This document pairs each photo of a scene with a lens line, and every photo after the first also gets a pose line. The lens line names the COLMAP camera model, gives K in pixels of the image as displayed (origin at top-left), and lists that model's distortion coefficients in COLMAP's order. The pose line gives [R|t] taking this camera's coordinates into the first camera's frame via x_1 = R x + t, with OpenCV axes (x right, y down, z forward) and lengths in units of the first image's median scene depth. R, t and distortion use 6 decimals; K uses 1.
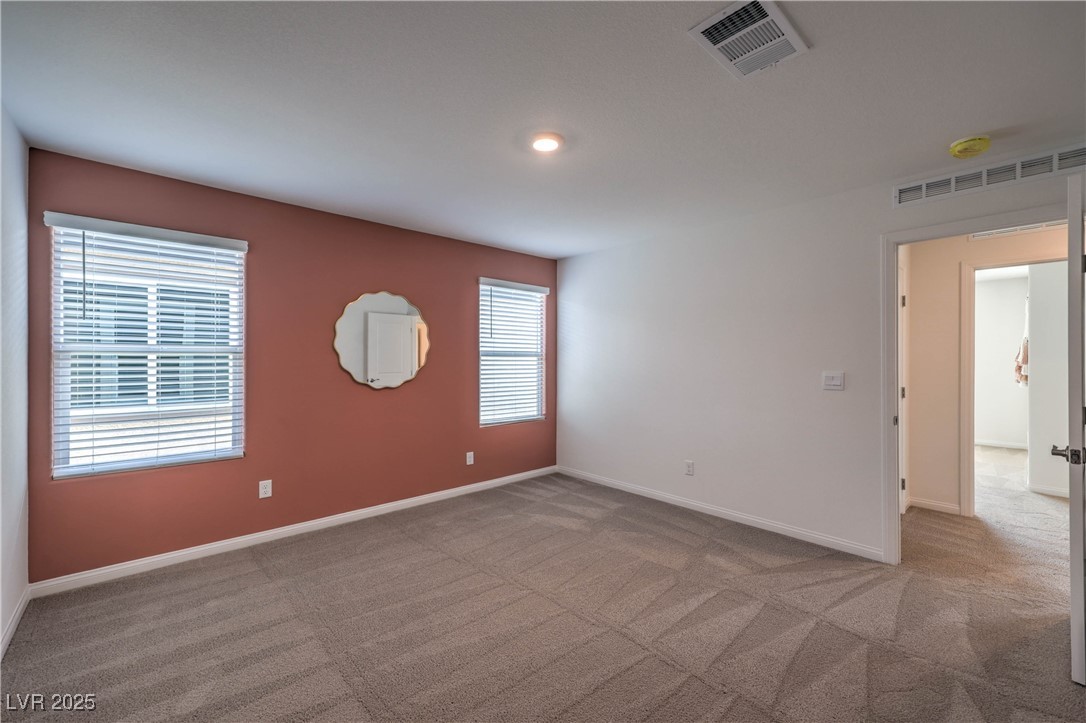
lens RADIAL K [[440.6, 0, 537.6], [0, 440.6, 360.0], [0, 0, 1]] dist [0.000321, -0.000237]
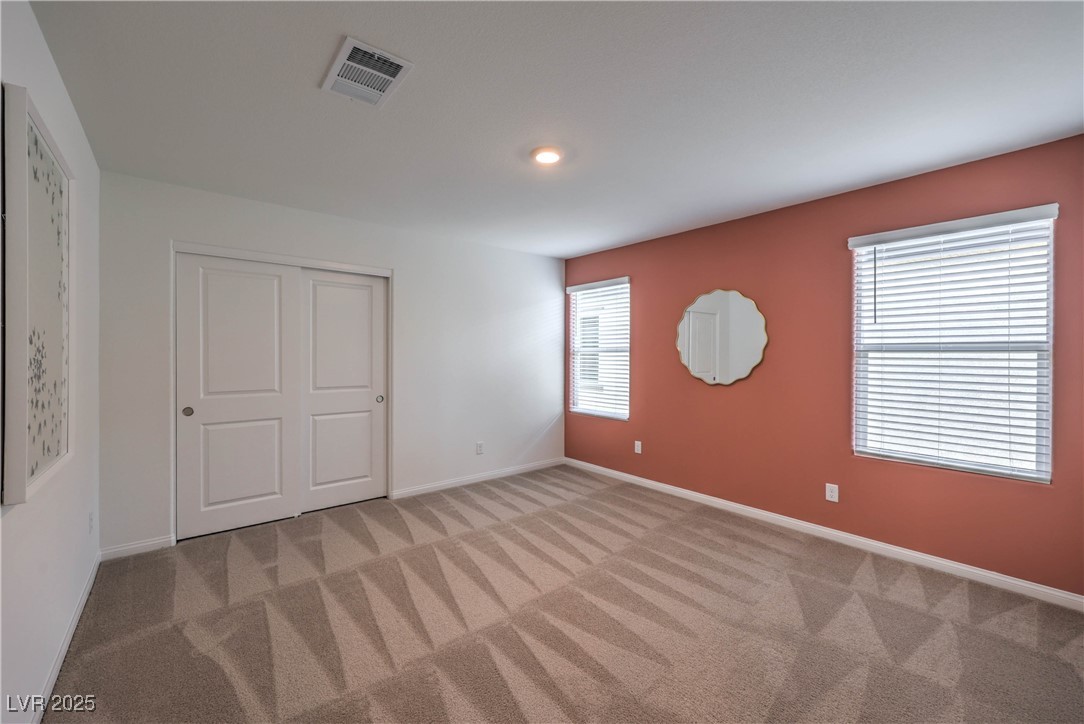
lens RADIAL K [[439.8, 0, 536.4], [0, 439.8, 358.4], [0, 0, 1]] dist [0.000321, -0.000237]
pose [[-0.056193, 0.005424, -0.998405, 0.605455], [-0.005305, 0.999970, 0.005731, -0.000031], [0.998406, 0.005619, -0.056162, 0.560379]]
